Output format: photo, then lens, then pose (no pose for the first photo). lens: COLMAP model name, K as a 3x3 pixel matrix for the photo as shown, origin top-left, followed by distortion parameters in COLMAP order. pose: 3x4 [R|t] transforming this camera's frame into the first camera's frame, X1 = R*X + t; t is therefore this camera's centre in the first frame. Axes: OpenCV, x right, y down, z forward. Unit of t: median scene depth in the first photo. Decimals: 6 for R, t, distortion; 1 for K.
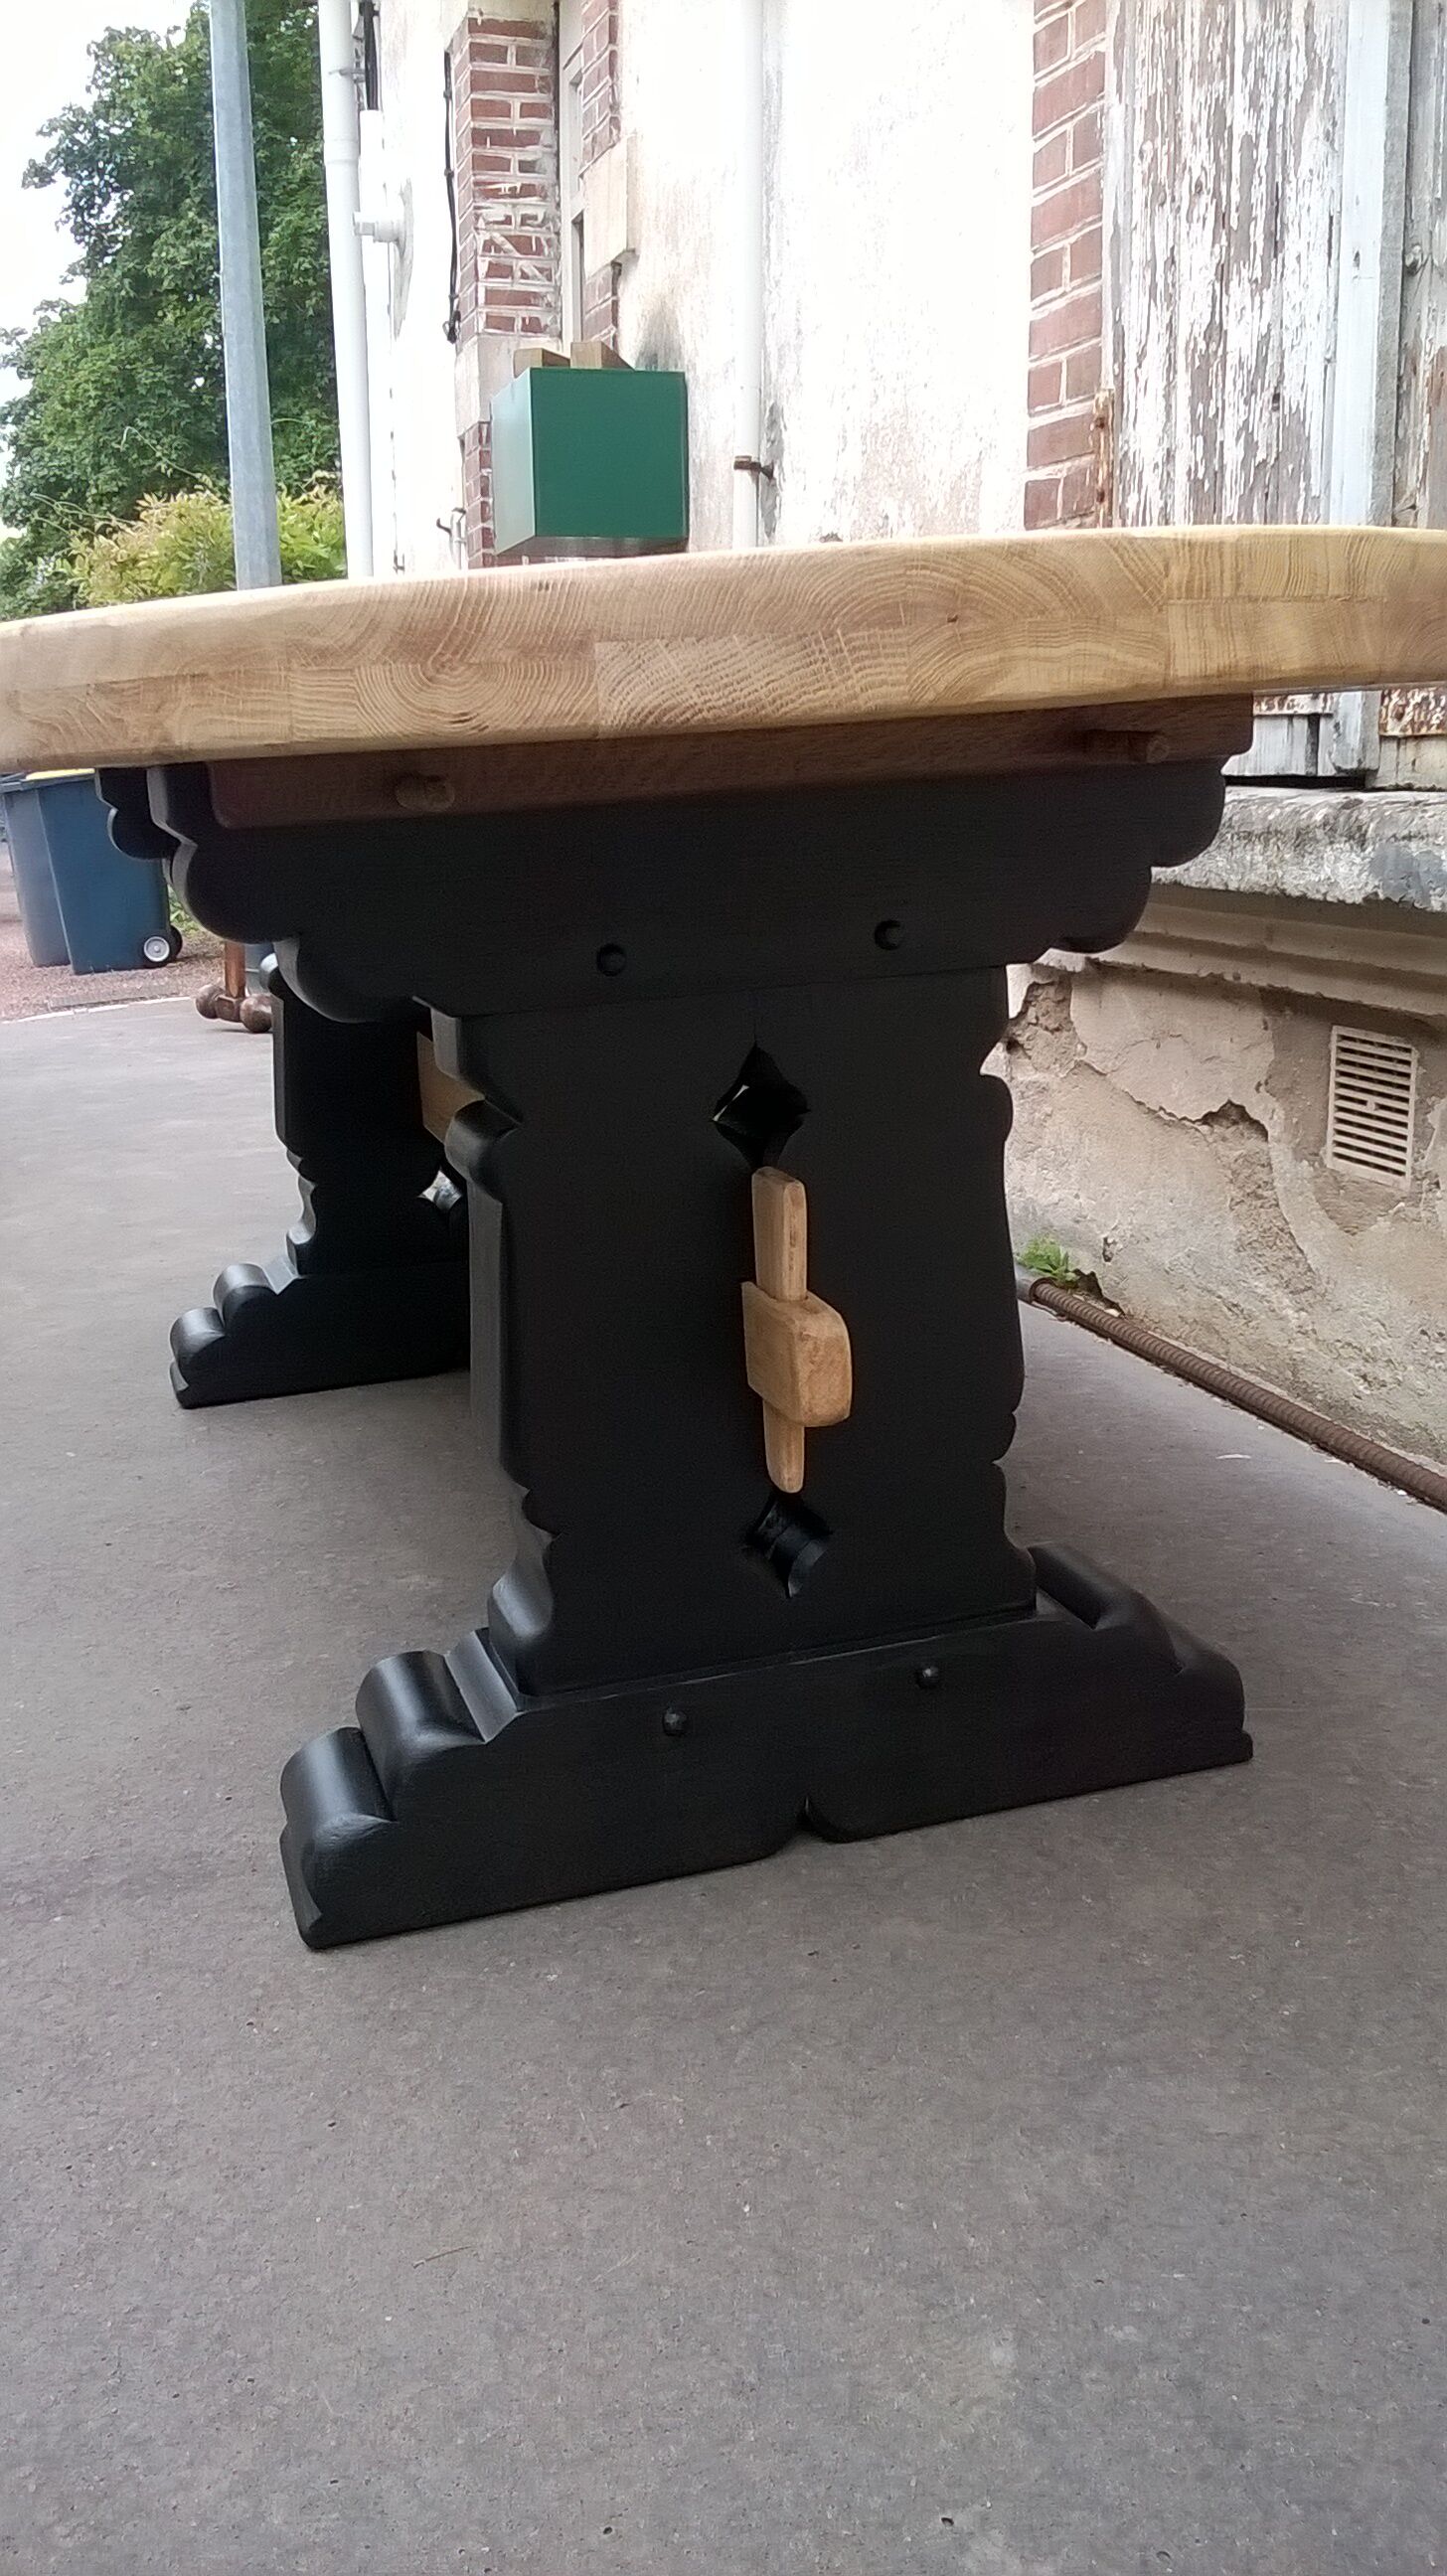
lens RADIAL K [[2307.5, 0, 698.8], [0, 2307.5, 1256.8], [0, 0, 1]] dist [0.050374, -0.201093]
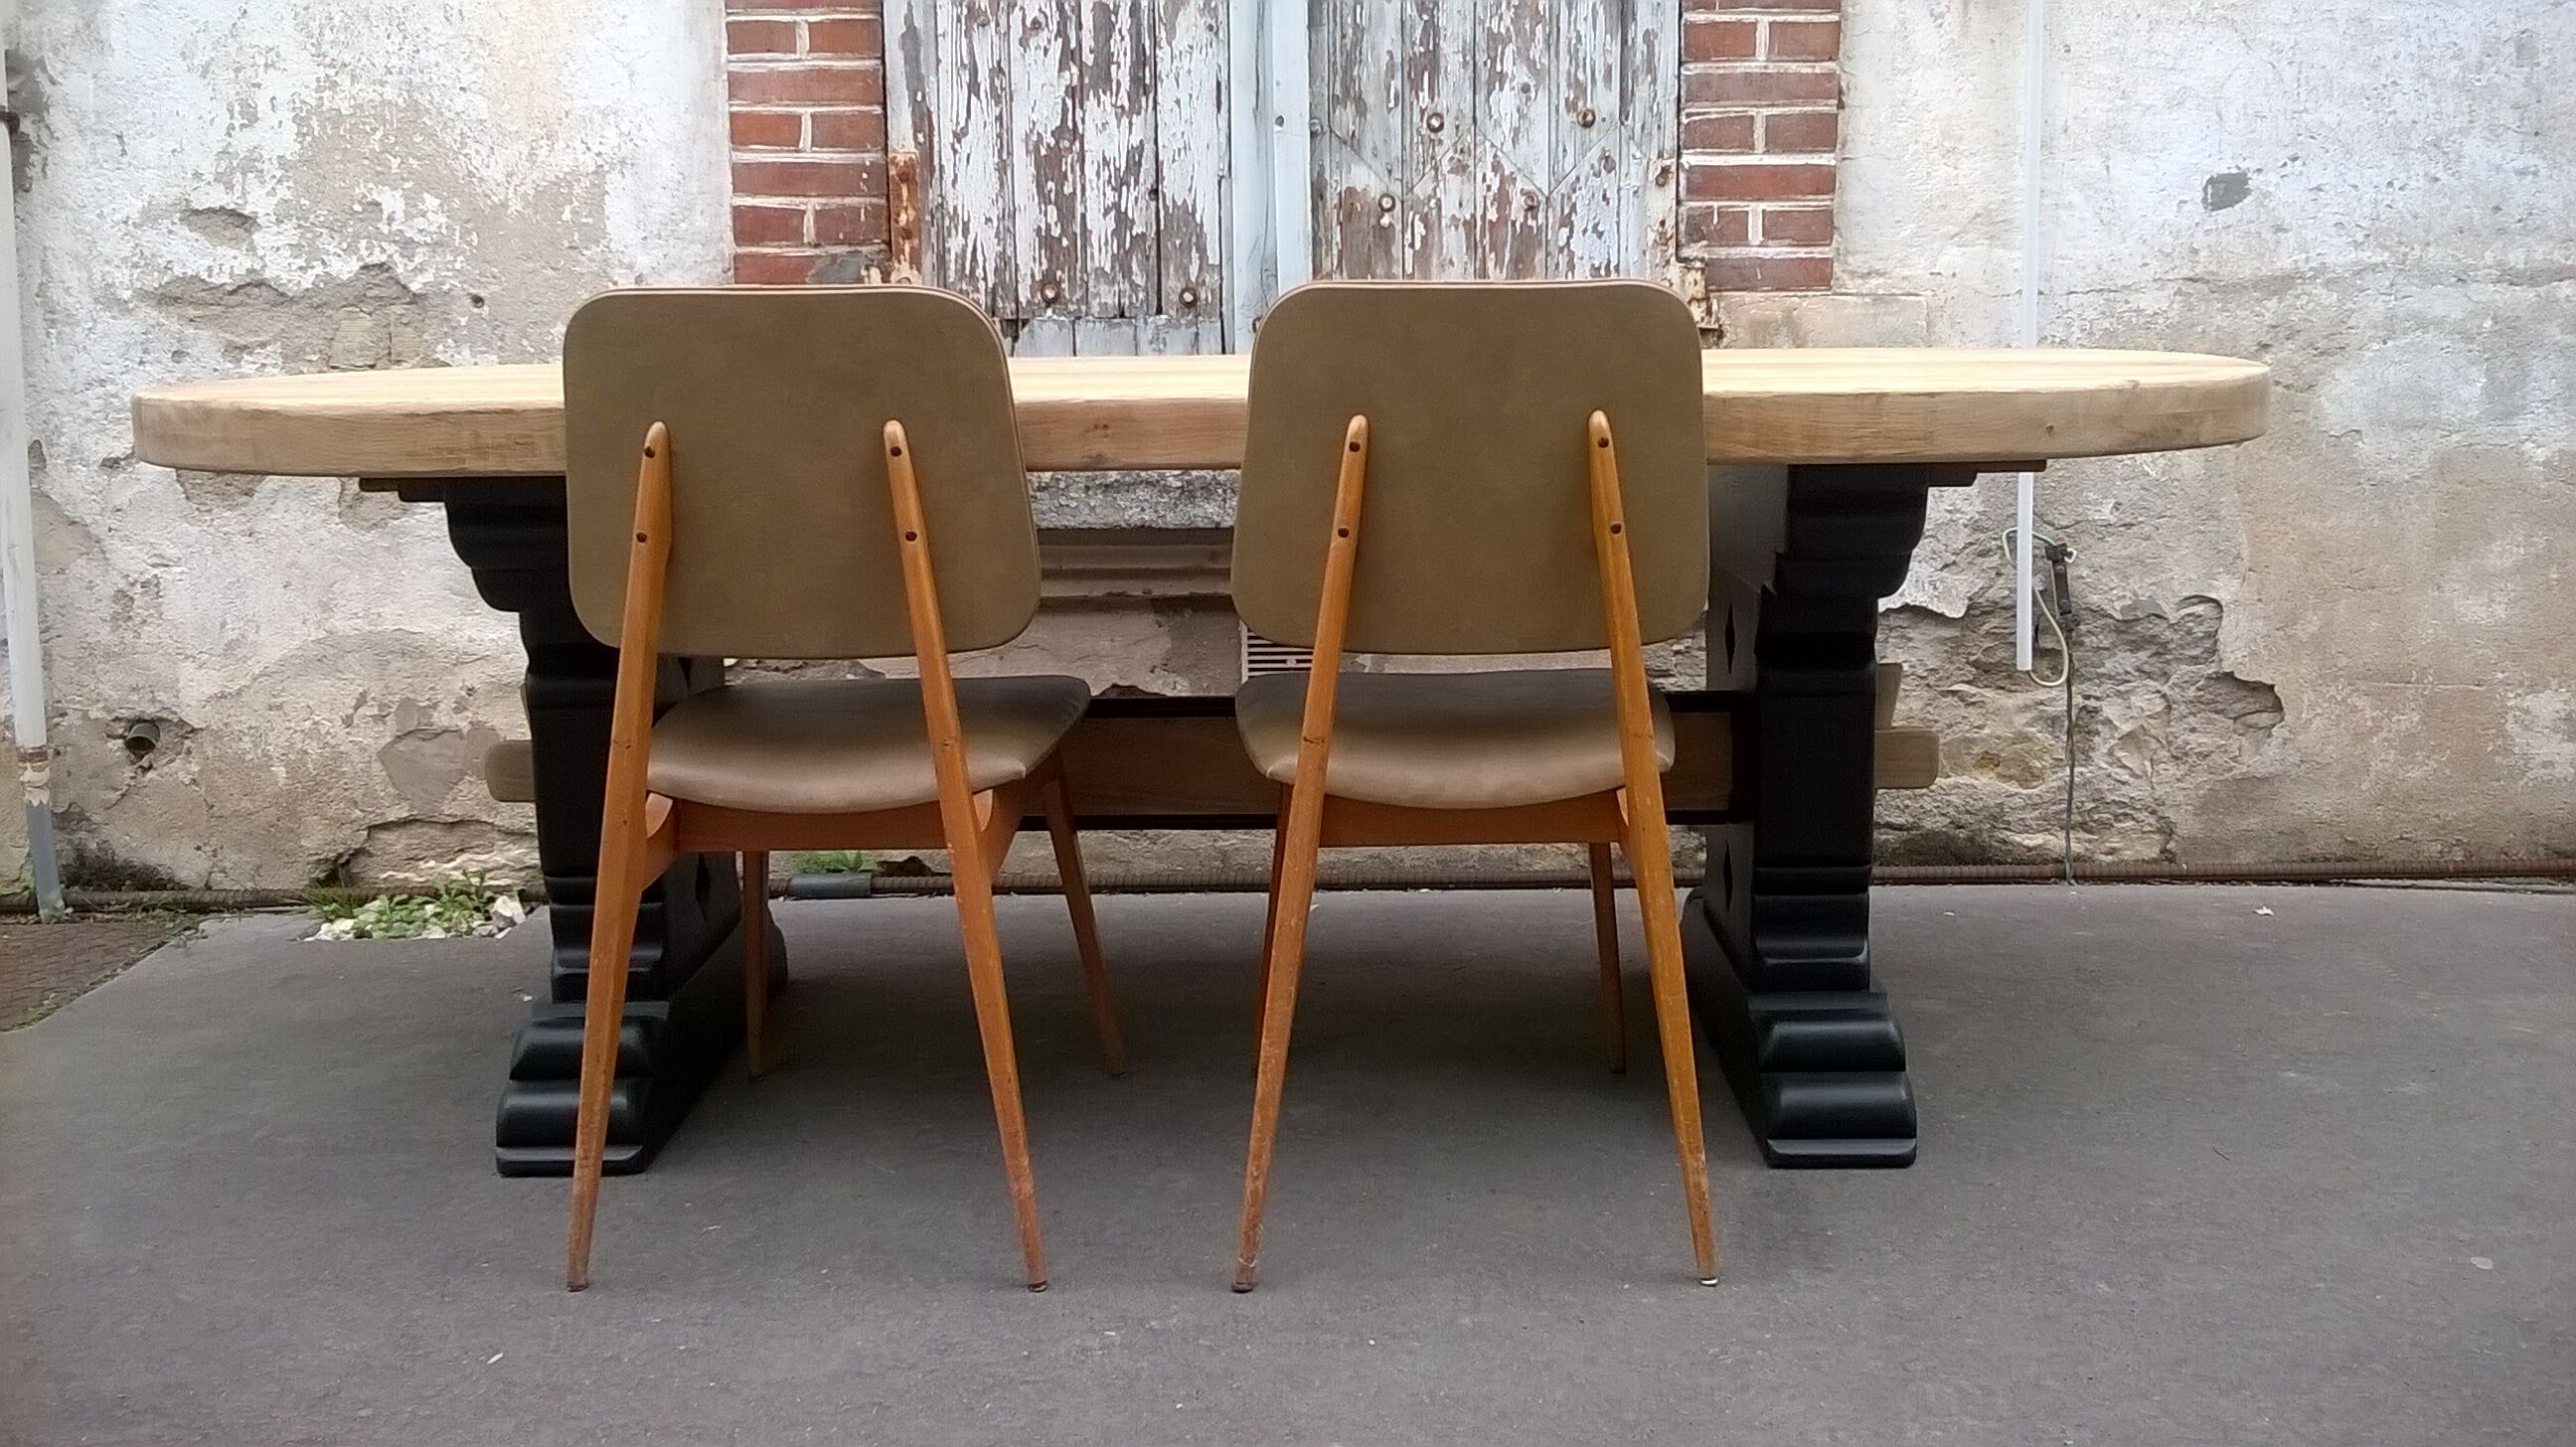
lens RADIAL K [[2307.5, 0, 1301.6], [0, 2307.5, 693.6], [0, 0, 1]] dist [0.050374, -0.201093]
pose [[0.293530, -0.124501, 0.947808, -1.236275], [0.207595, 0.976124, 0.063929, -0.152002], [-0.933137, 0.177995, 0.312367, 0.568116]]
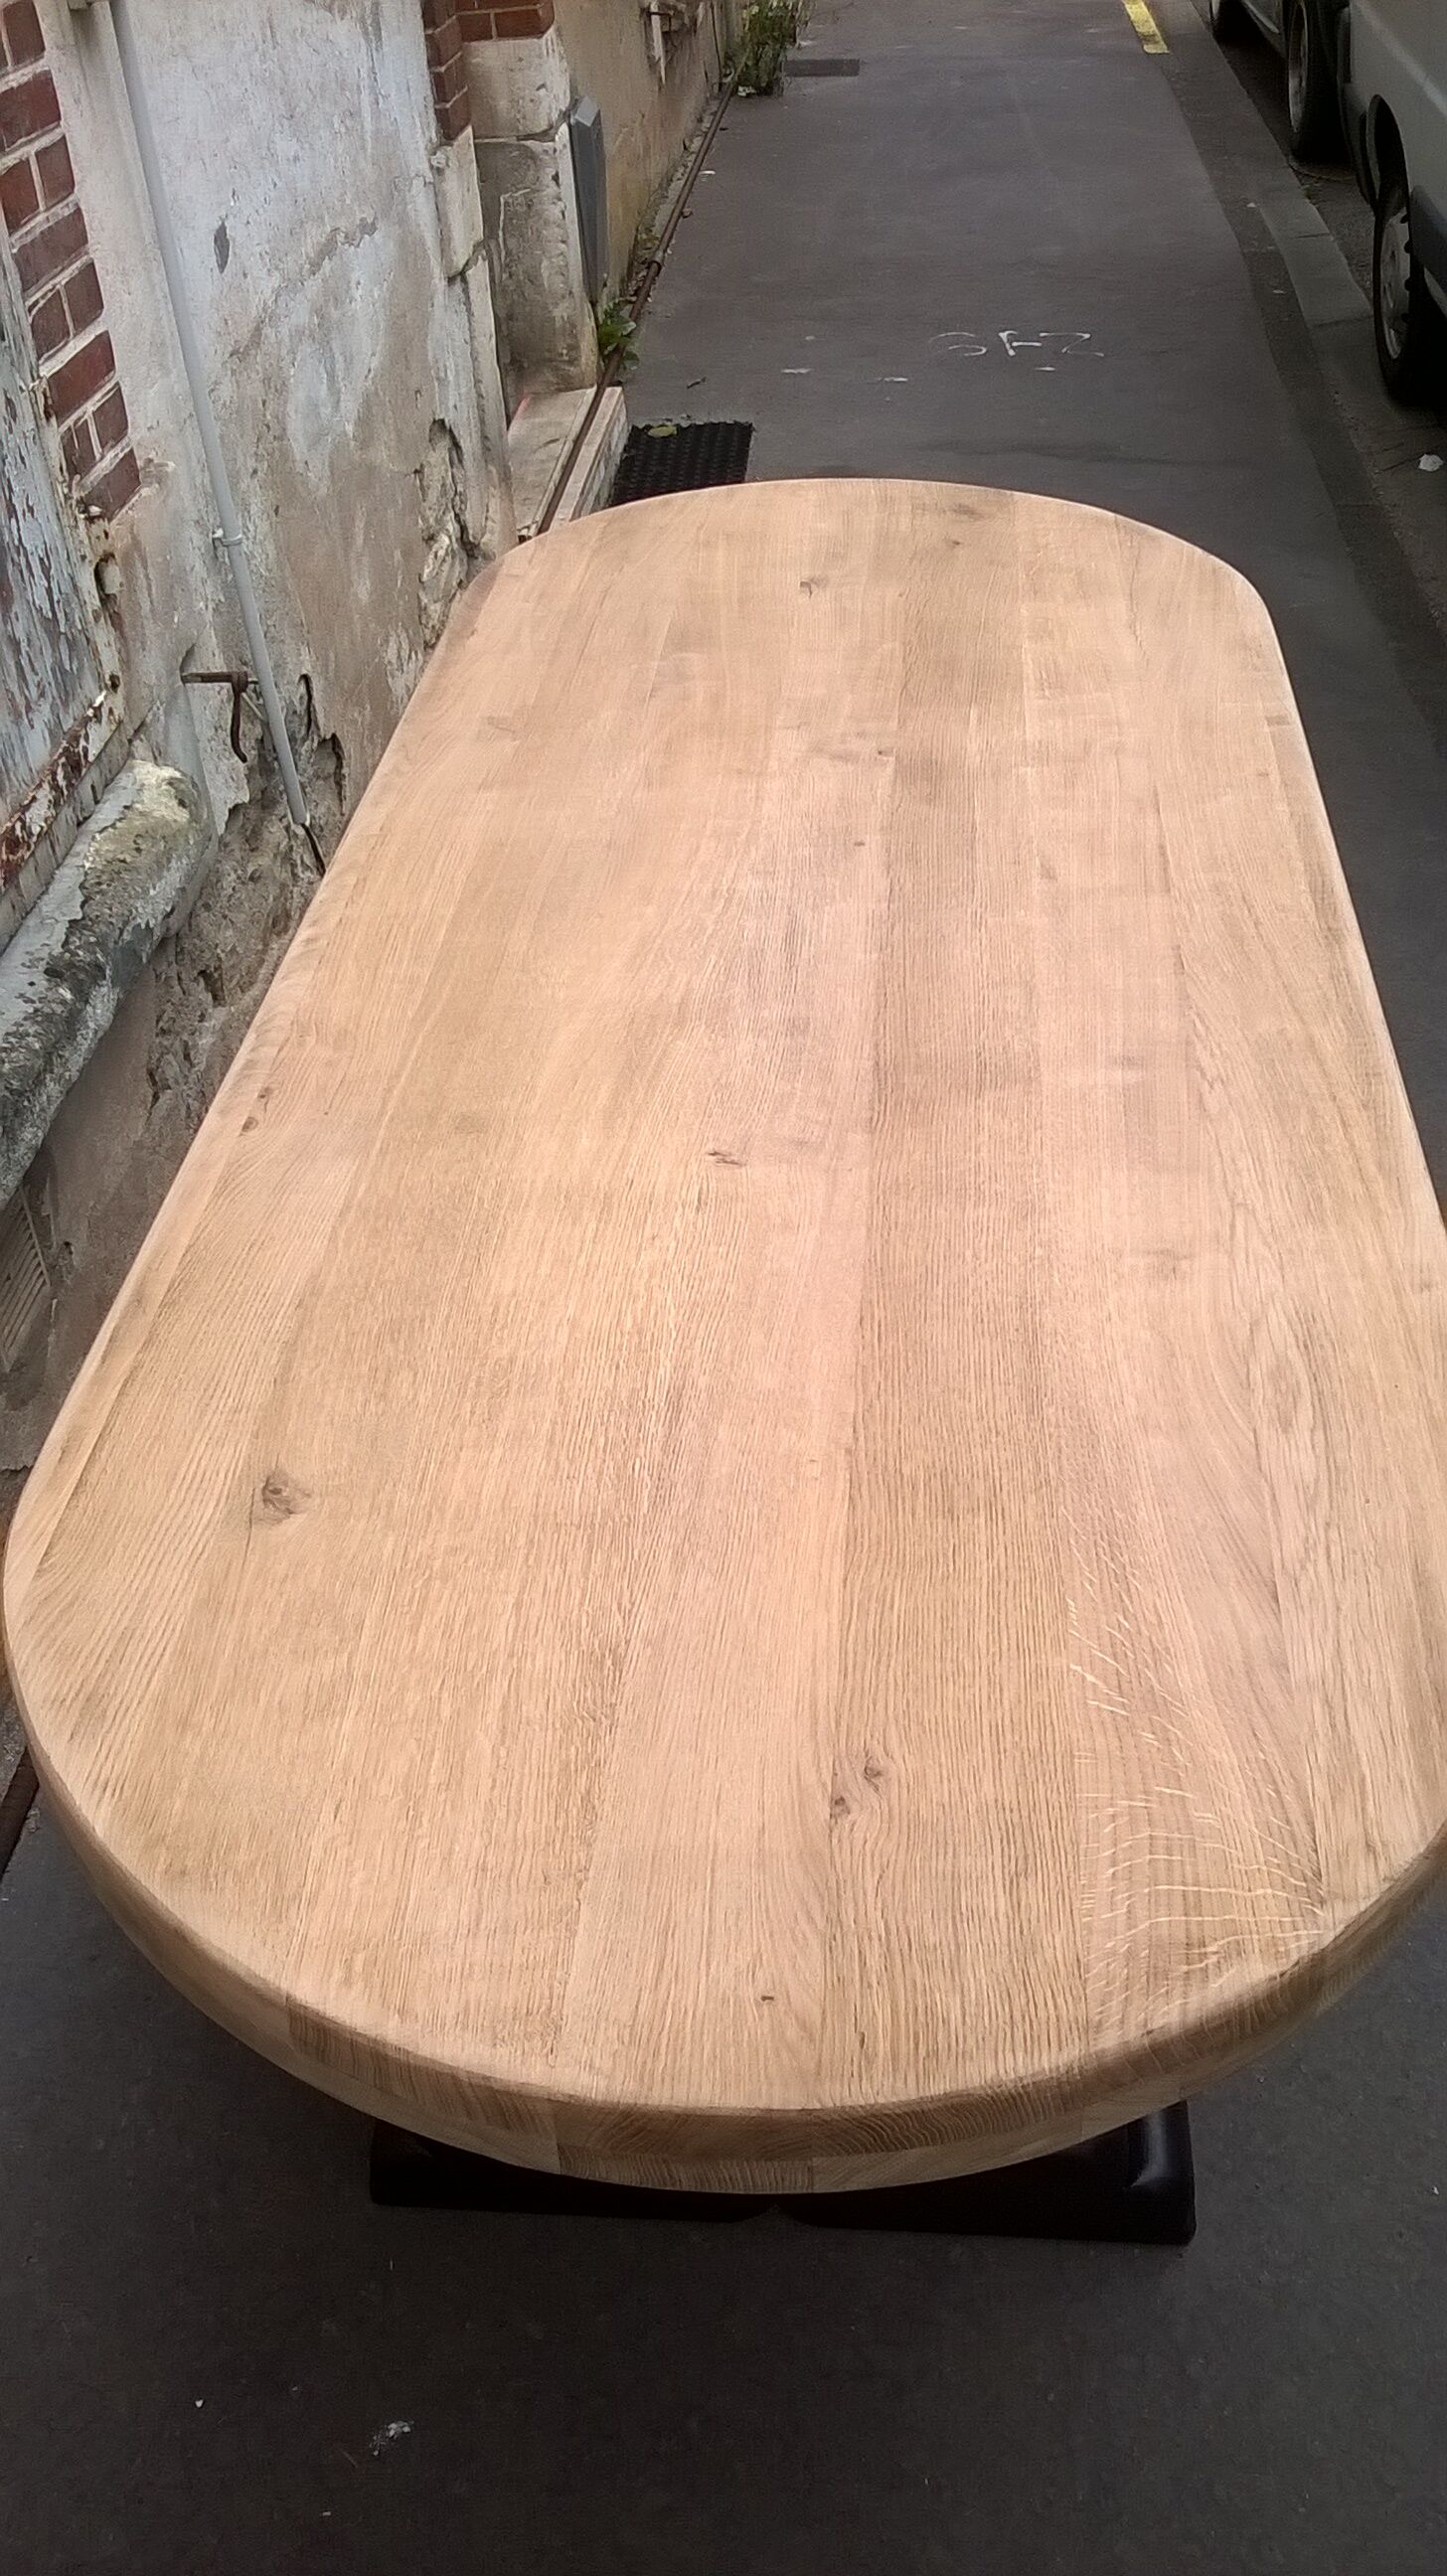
lens RADIAL K [[2307.5, 0, 759.7], [0, 2307.5, 1264.8], [0, 0, 1]] dist [0.050374, -0.201093]
pose [[-0.937243, -0.146912, 0.316217, -0.373445], [0.141944, 0.667592, 0.730871, -0.833830], [-0.318478, 0.729889, -0.604843, 1.638374]]
